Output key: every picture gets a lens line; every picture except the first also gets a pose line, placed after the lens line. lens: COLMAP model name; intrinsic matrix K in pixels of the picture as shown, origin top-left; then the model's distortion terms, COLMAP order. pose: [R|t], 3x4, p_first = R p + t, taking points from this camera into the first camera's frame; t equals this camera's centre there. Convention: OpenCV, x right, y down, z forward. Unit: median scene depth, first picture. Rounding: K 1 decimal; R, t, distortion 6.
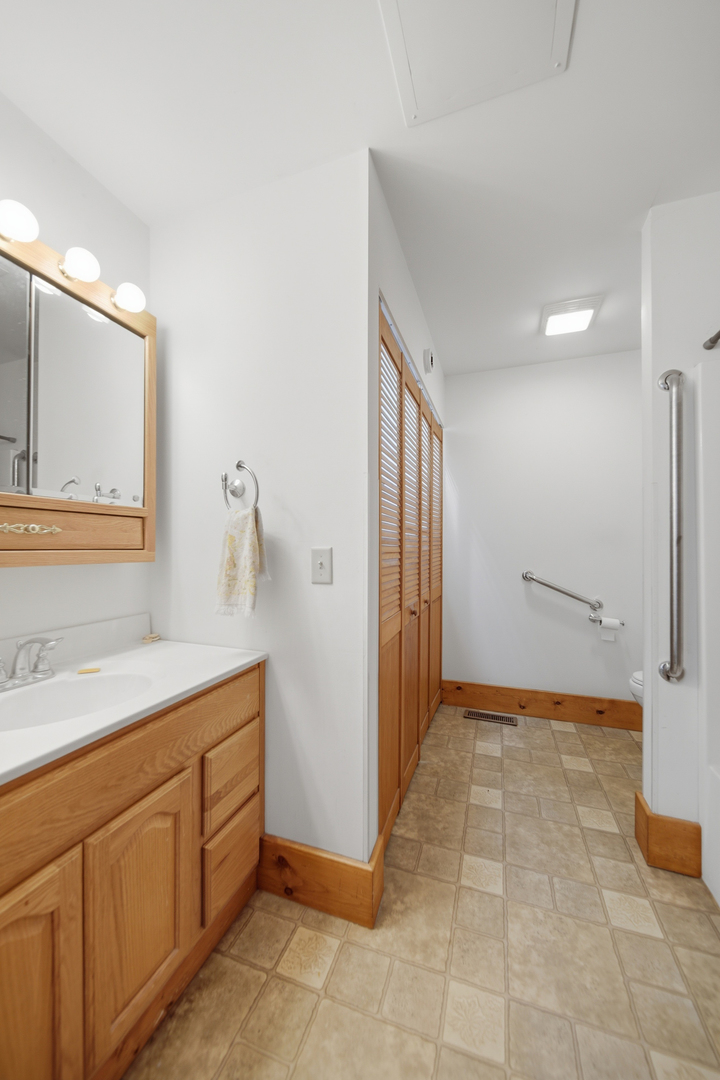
lens RADIAL K [[380.7, 0, 360.9], [0, 380.7, 545.3], [0, 0, 1]] dist [-0.005134, -0.000250]
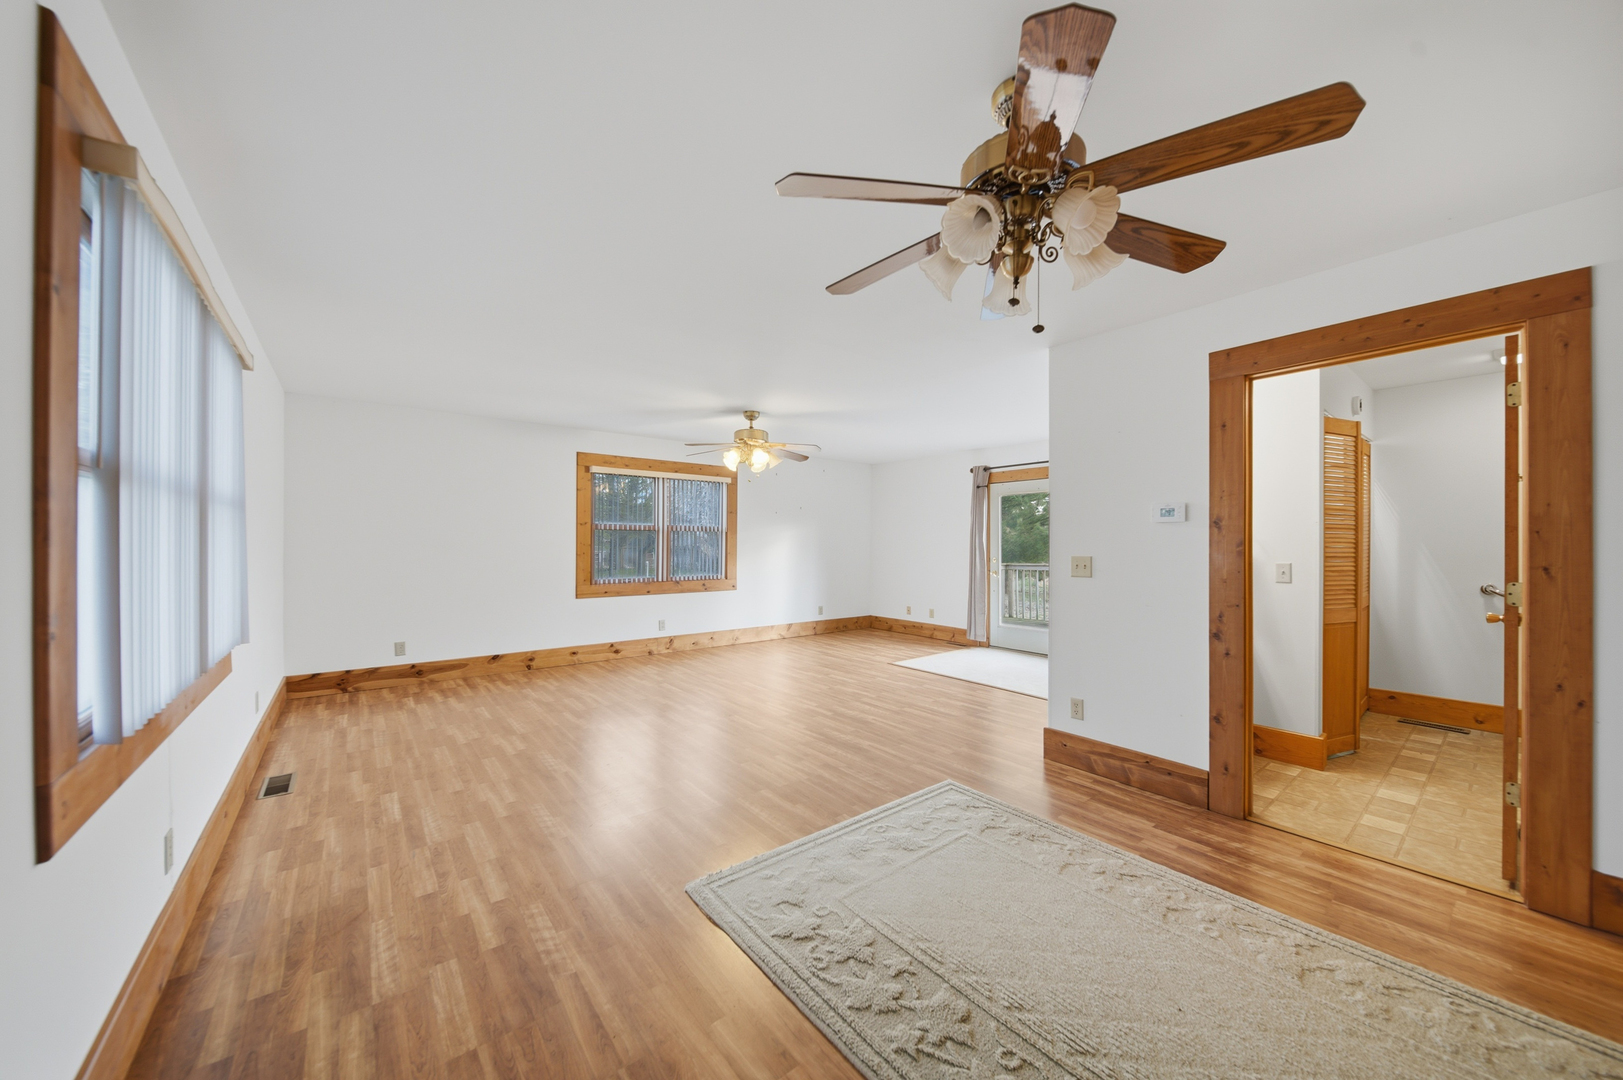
lens RADIAL K [[572.0, 0, 808.6], [0, 572.0, 545.5], [0, 0, 1]] dist [-0.005134, -0.000250]
pose [[0.848548, 0.001095, -0.529118, -0.488595], [0.003587, 0.999963, 0.007822, -0.088415], [0.529107, -0.008535, 0.848512, -2.078868]]
